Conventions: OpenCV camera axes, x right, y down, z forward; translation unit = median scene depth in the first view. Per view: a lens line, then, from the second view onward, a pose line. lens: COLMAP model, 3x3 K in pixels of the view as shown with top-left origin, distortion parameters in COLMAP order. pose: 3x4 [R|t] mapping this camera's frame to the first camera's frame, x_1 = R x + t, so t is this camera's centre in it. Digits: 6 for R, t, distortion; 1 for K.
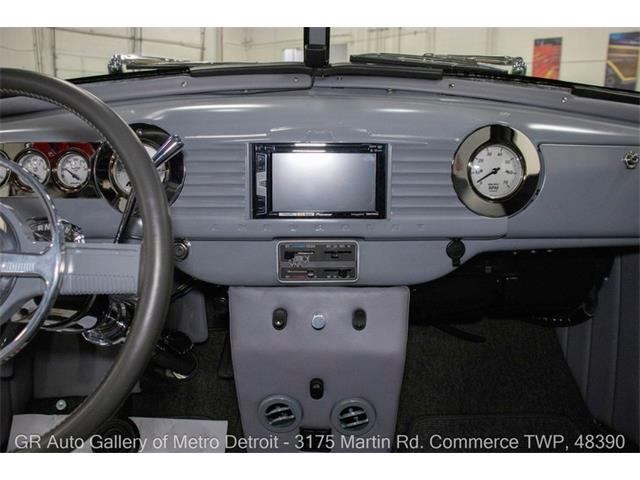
lens RADIAL K [[522.2, 0, 329.8], [0, 522.2, 232.0], [0, 0, 1]] dist [-0.174433, 0.166665]
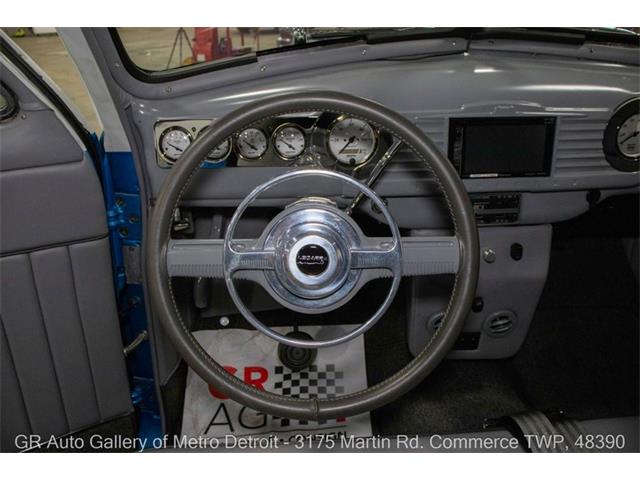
lens RADIAL K [[517.8, 0, 320.0], [0, 517.8, 240.0], [0, 0, 1]] dist [-0.154182, 0.105925]
pose [[0.999329, -0.035620, 0.008472, -0.428403], [0.032490, 0.969385, 0.243388, -0.176128], [-0.016882, -0.242950, 0.969892, -0.184446]]
